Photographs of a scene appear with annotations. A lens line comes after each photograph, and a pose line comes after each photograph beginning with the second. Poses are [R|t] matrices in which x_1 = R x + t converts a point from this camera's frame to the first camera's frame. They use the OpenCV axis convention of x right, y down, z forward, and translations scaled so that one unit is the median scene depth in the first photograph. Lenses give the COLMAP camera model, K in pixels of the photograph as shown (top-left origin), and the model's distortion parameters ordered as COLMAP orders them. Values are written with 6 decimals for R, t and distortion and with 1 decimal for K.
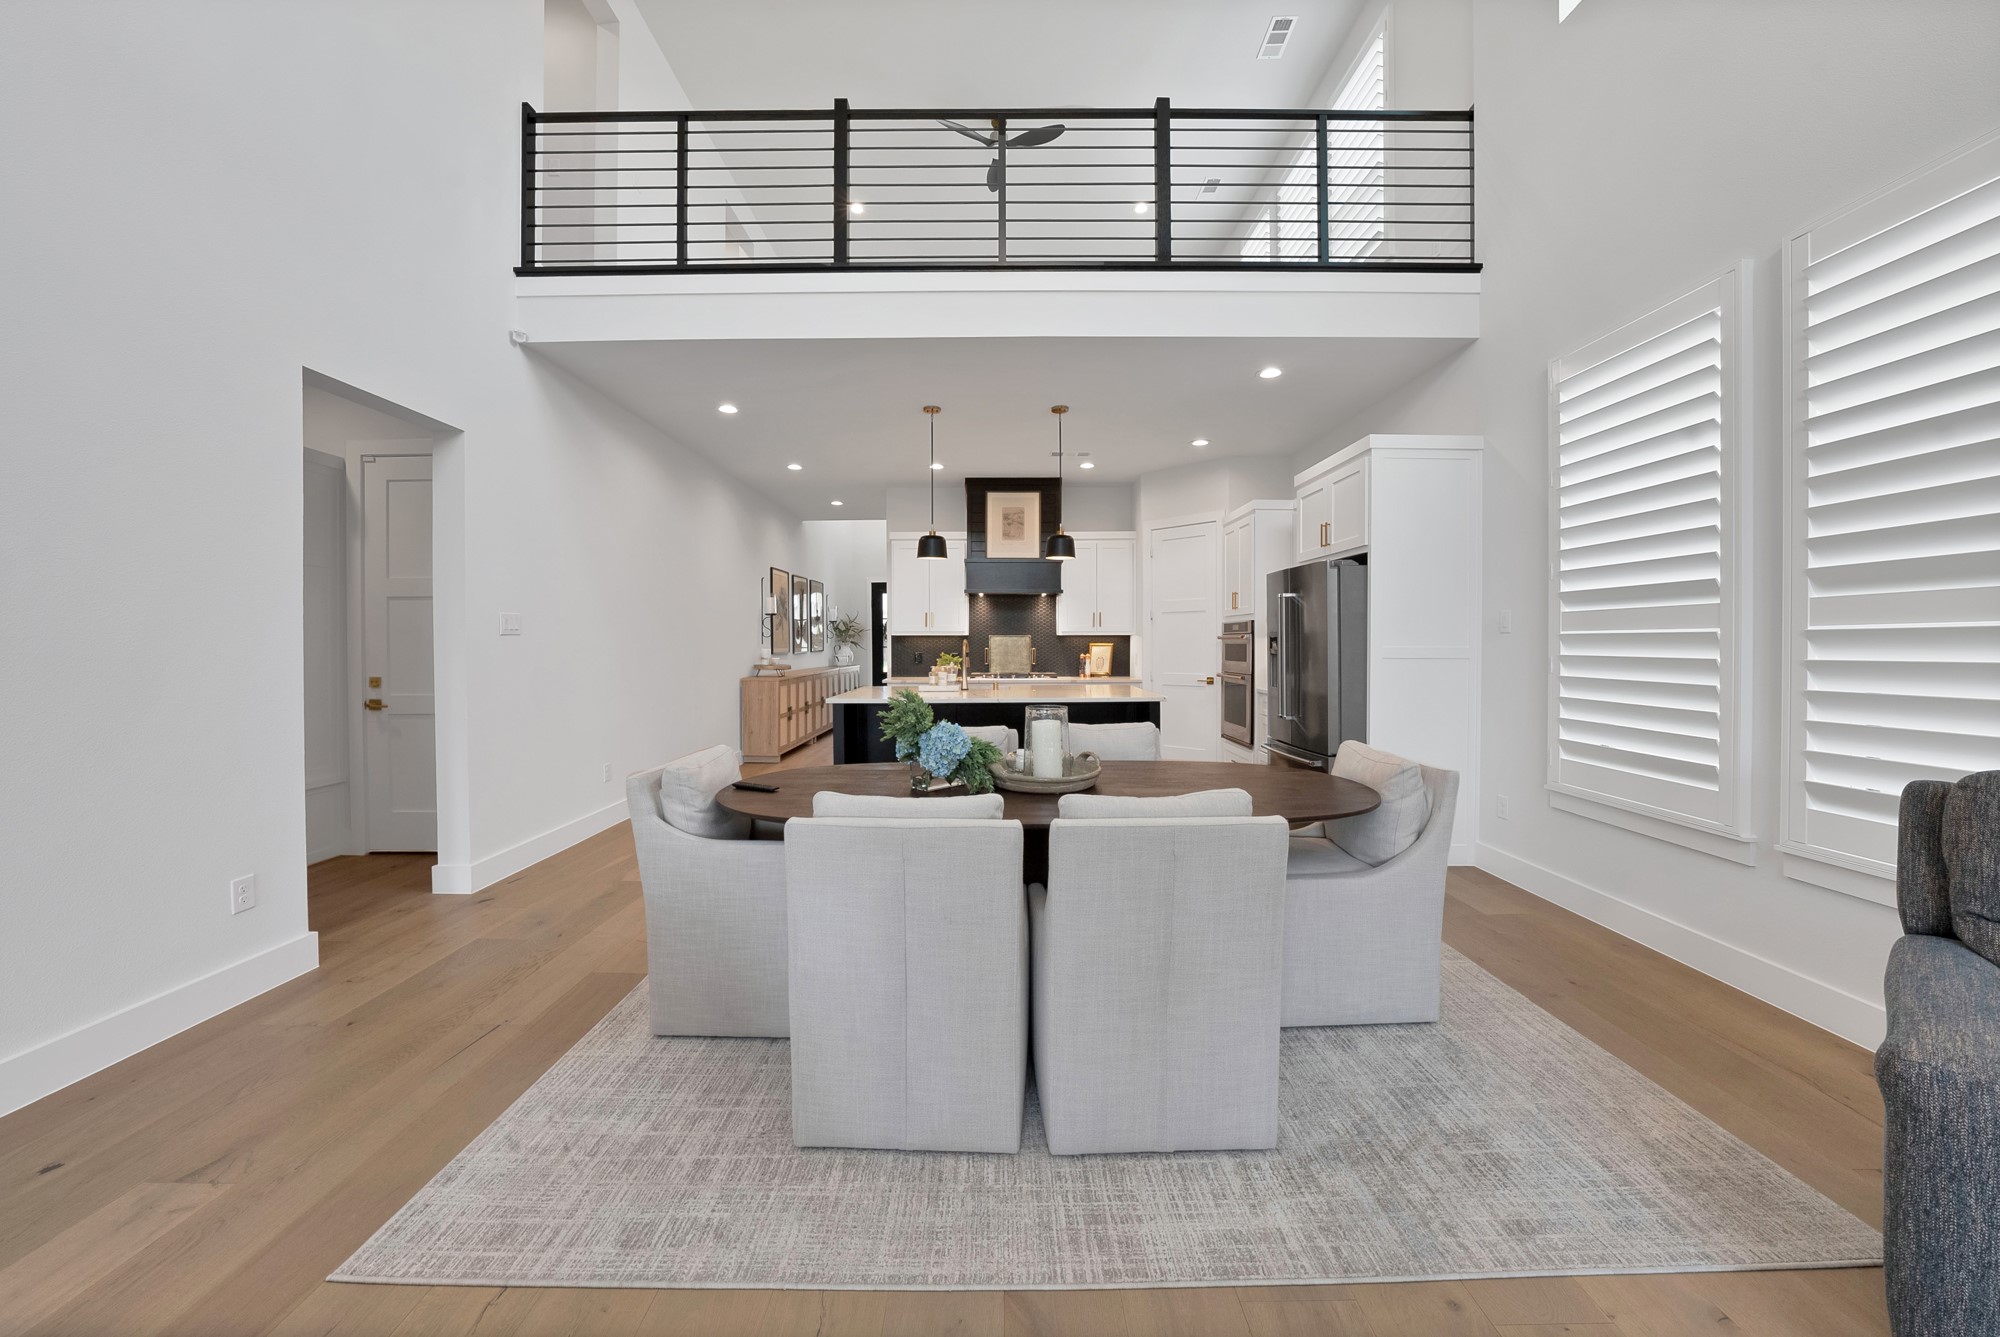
lens RADIAL K [[719.3, 0, 999.6], [0, 719.3, 649.6], [0, 0, 1]] dist [-0.020671, 0.000014]
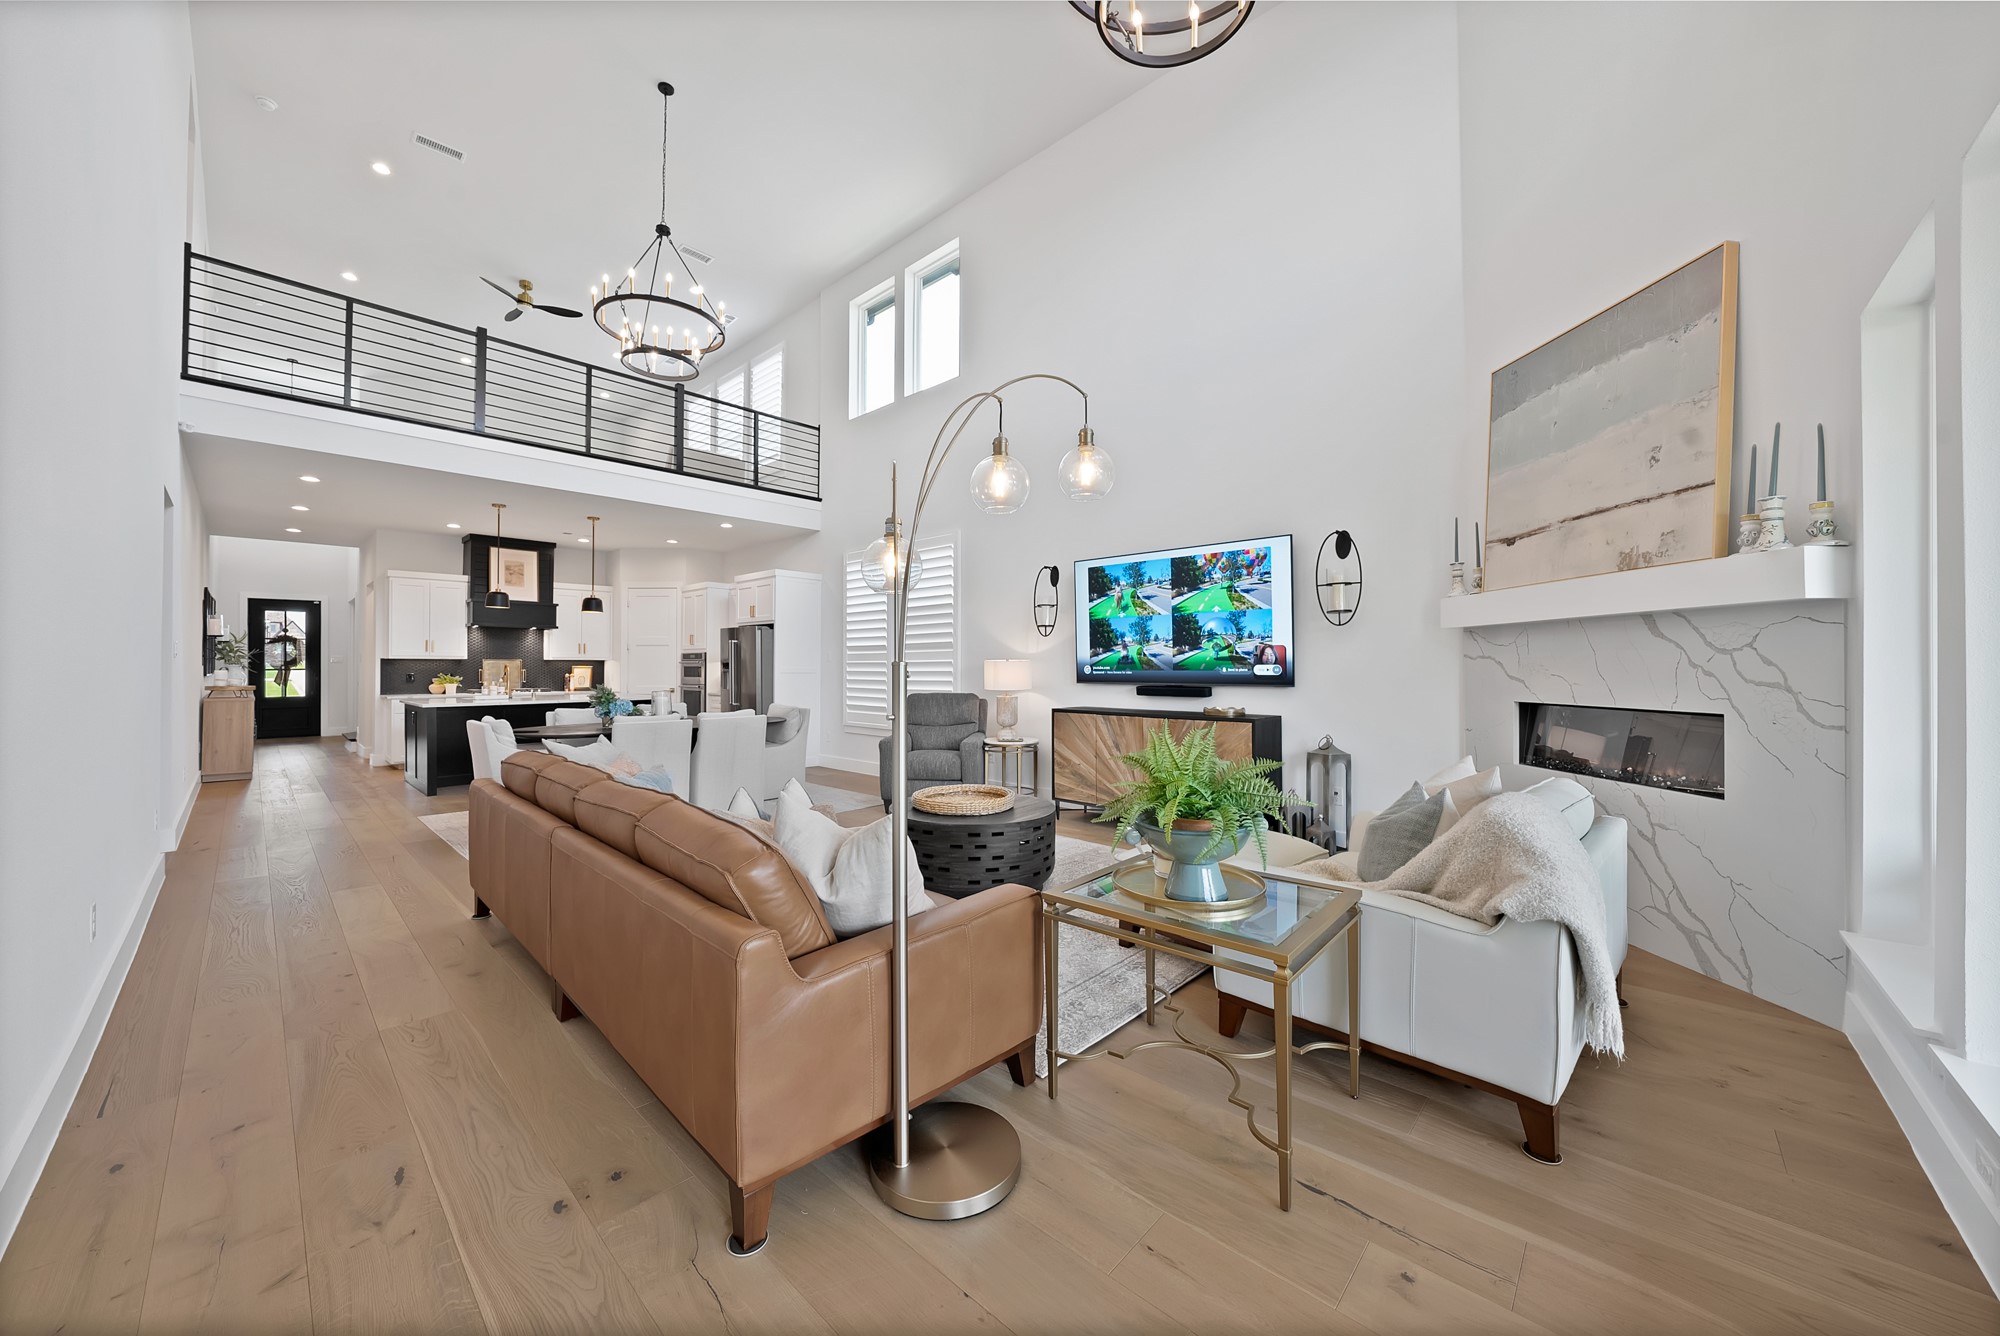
lens RADIAL K [[693.7, 0, 999.7], [0, 693.7, 660.2], [0, 0, 1]] dist [-0.018316, 0.000040]
pose [[0.675864, 0.008635, 0.736976, -0.311154], [0.004820, 0.999858, -0.016135, 0.005862], [-0.737011, 0.014457, 0.675726, -0.502385]]
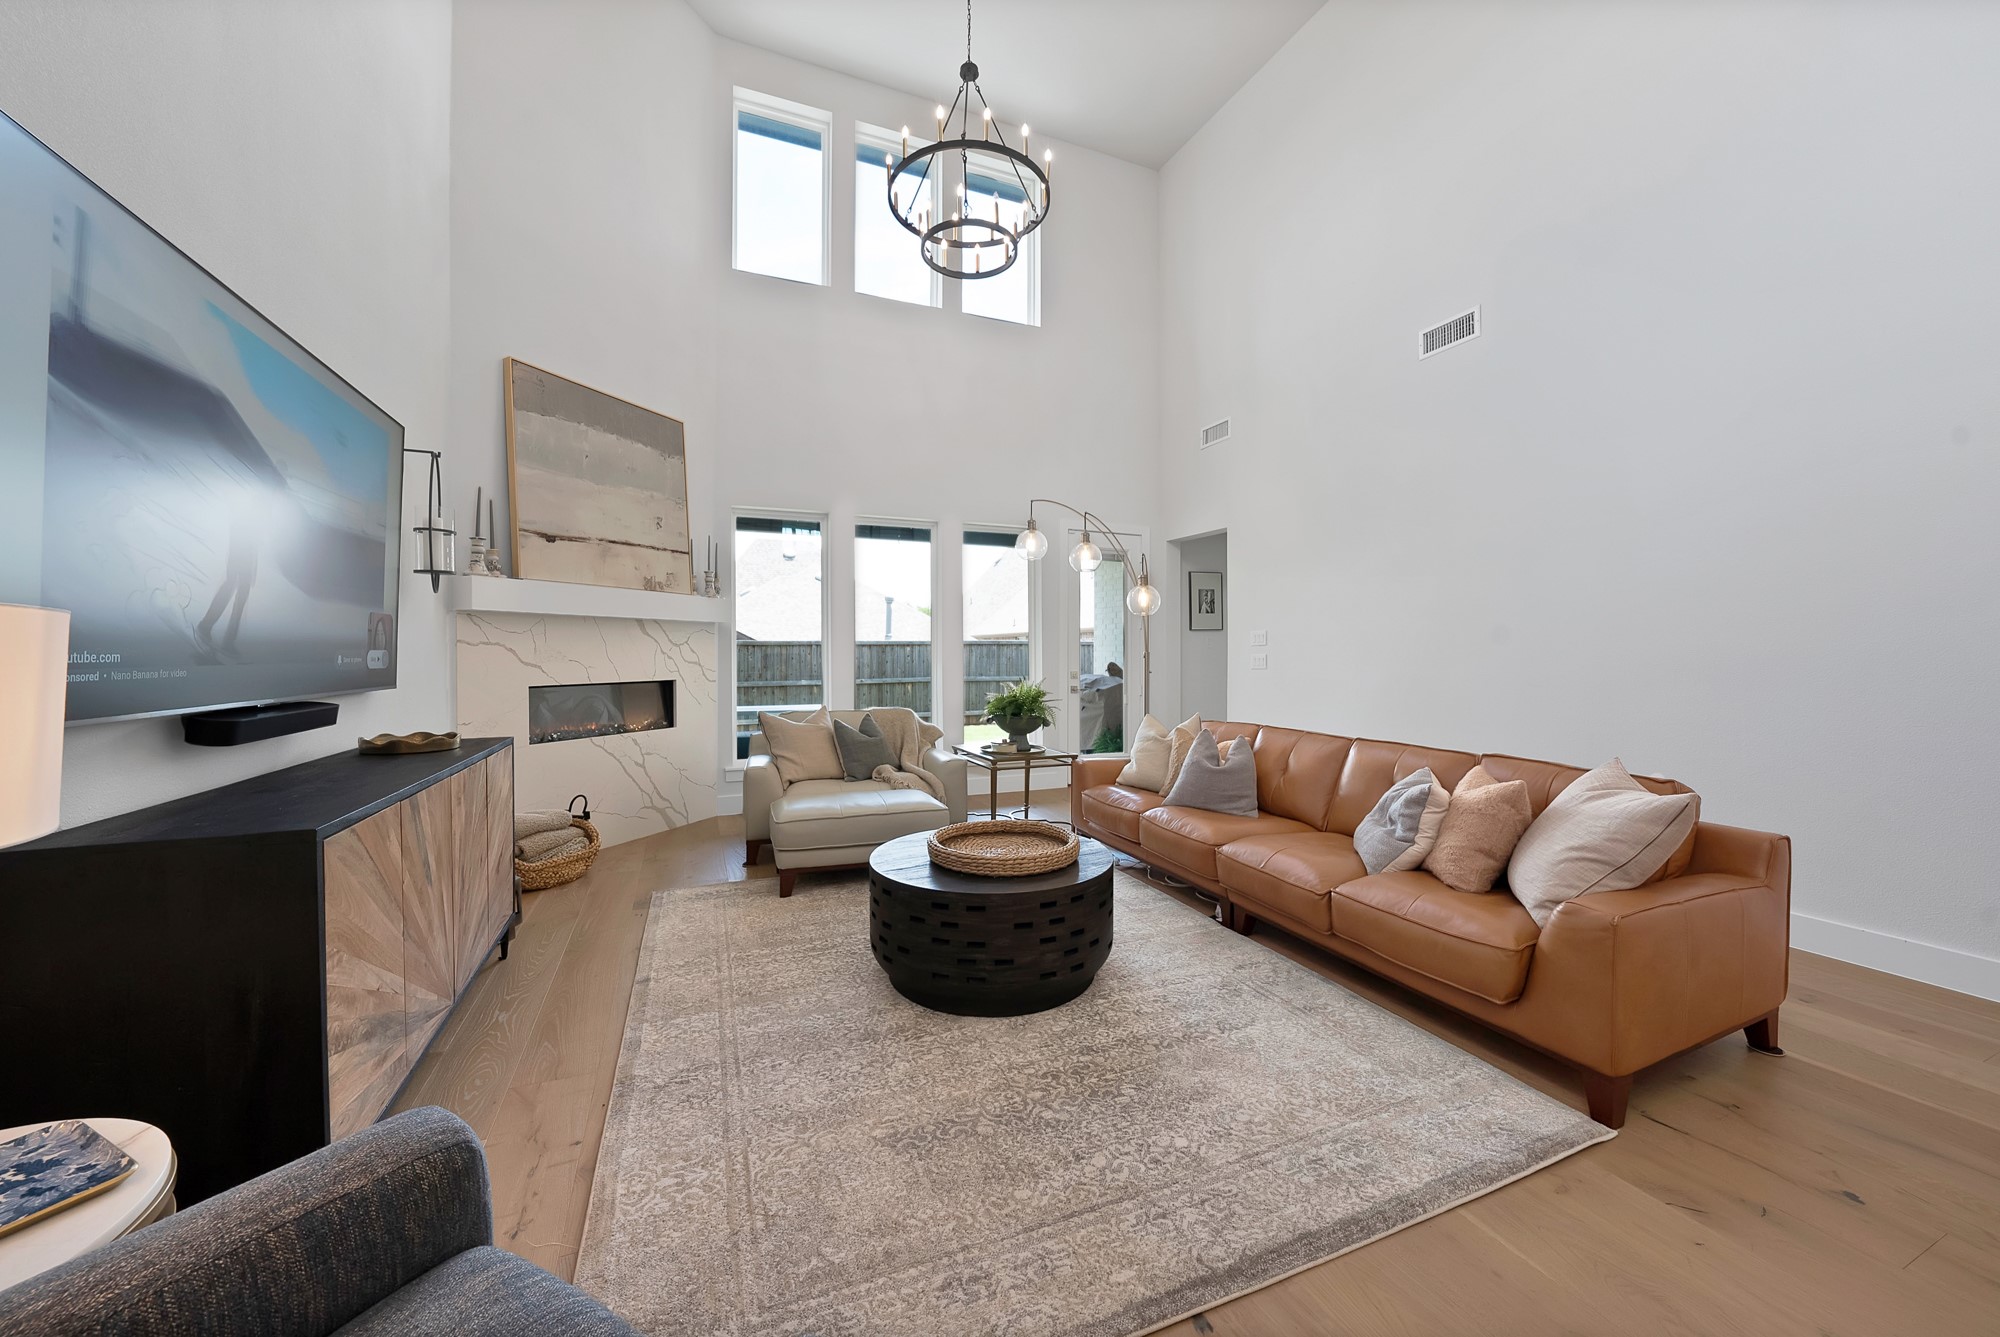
lens RADIAL K [[725.5, 0, 1007.9], [0, 725.5, 662.3], [0, 0, 1]] dist [-0.010333, 0.000320]
pose [[-0.917439, 0.006216, -0.397829, 0.216386], [-0.002104, 0.999788, 0.020475, -0.001539], [0.397872, 0.019622, -0.917231, 0.248988]]
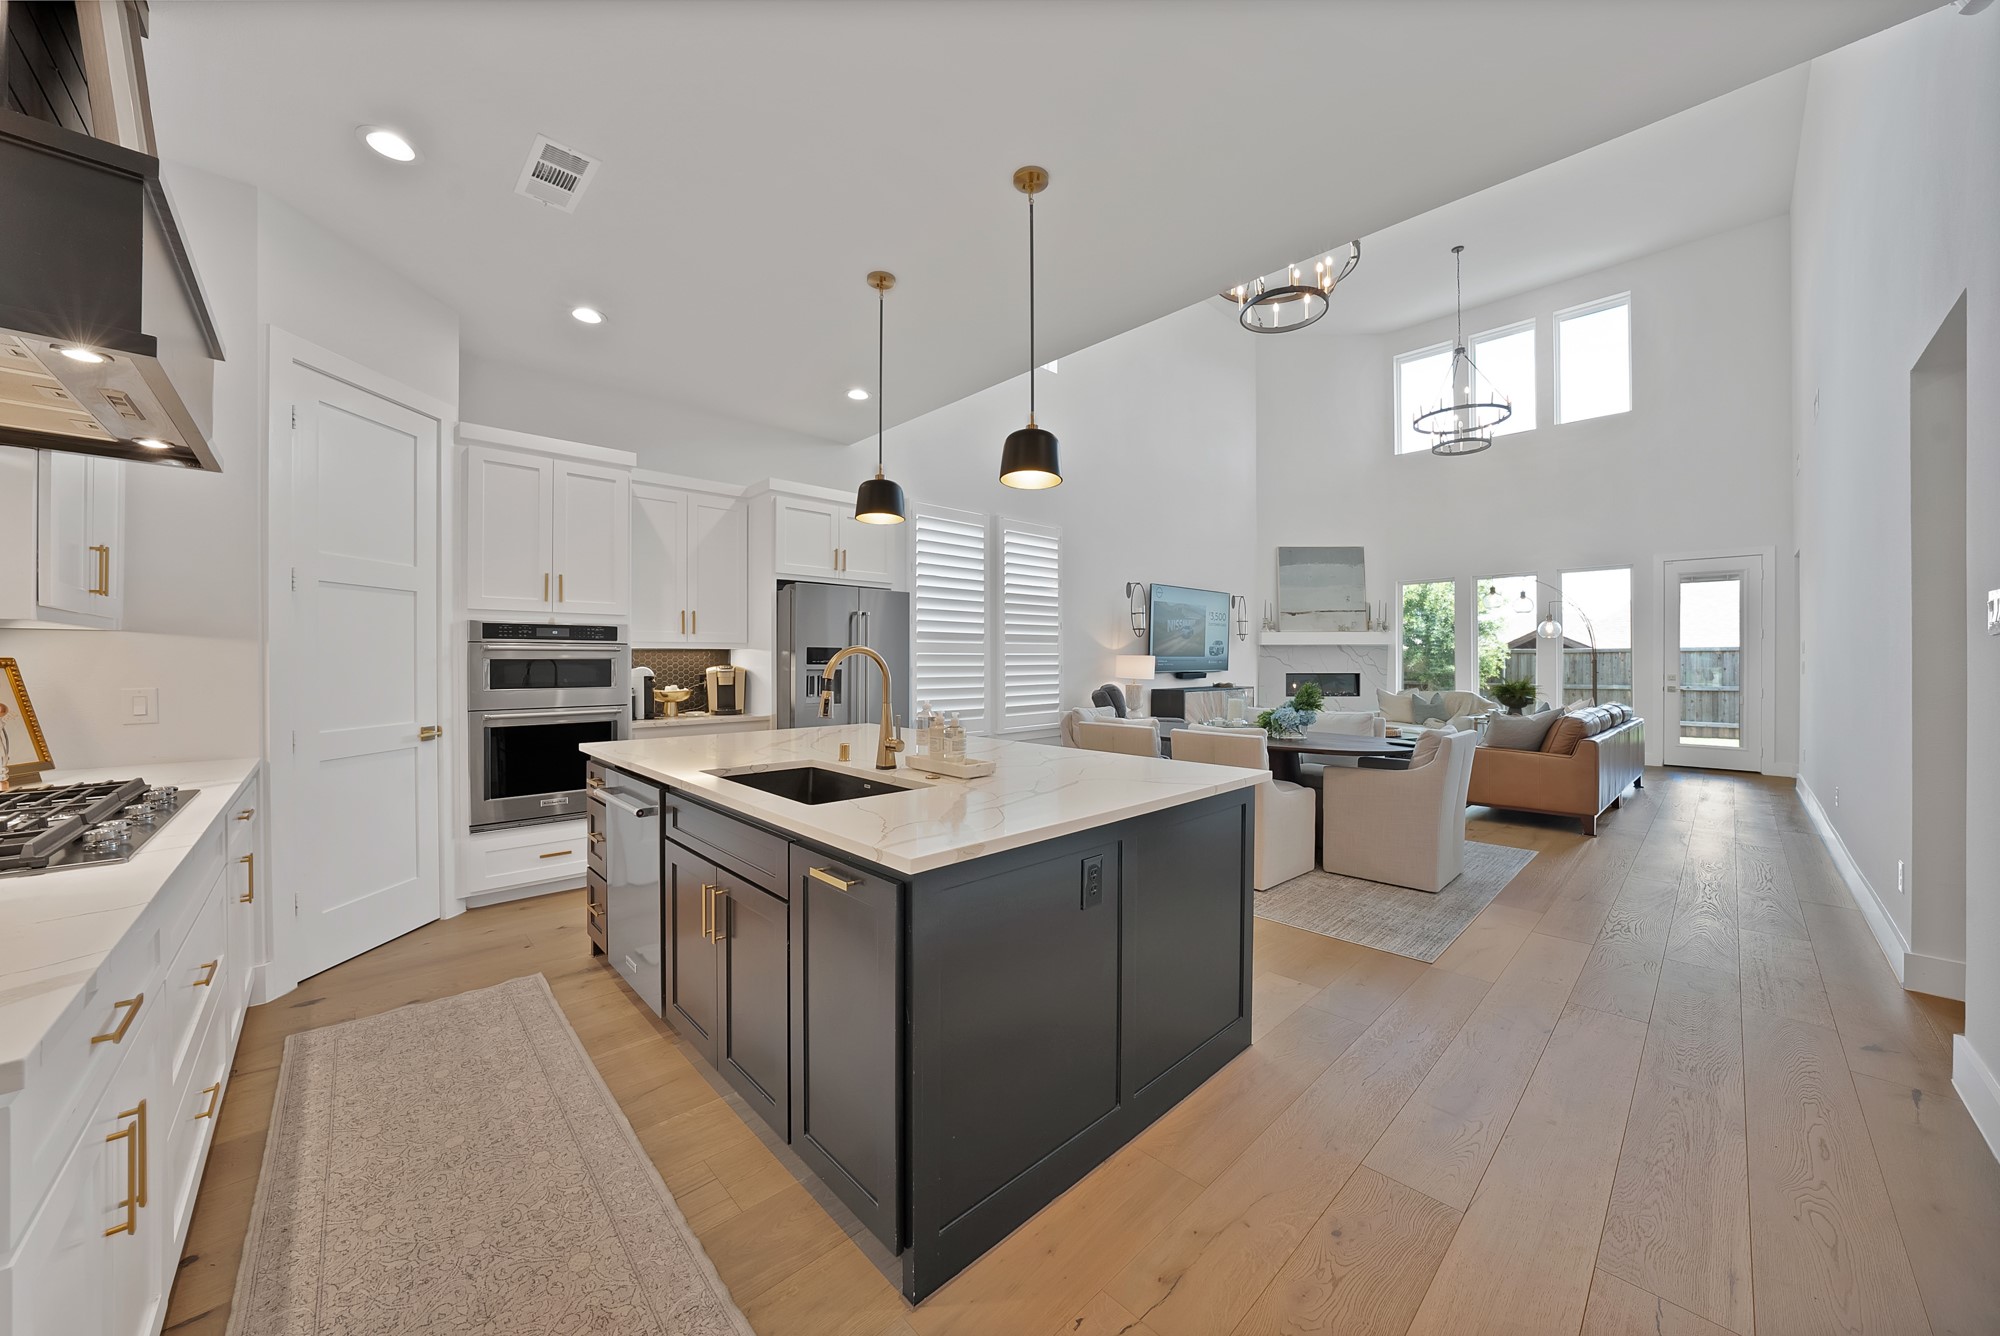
lens RADIAL K [[712.8, 0, 992.6], [0, 712.8, 660.5], [0, 0, 1]] dist [-0.017148, 0.000236]
pose [[-0.683632, 0.002141, 0.729824, -0.308115], [0.007397, 0.999965, 0.003996, -0.005979], [-0.729790, 0.008130, -0.683623, 0.984732]]
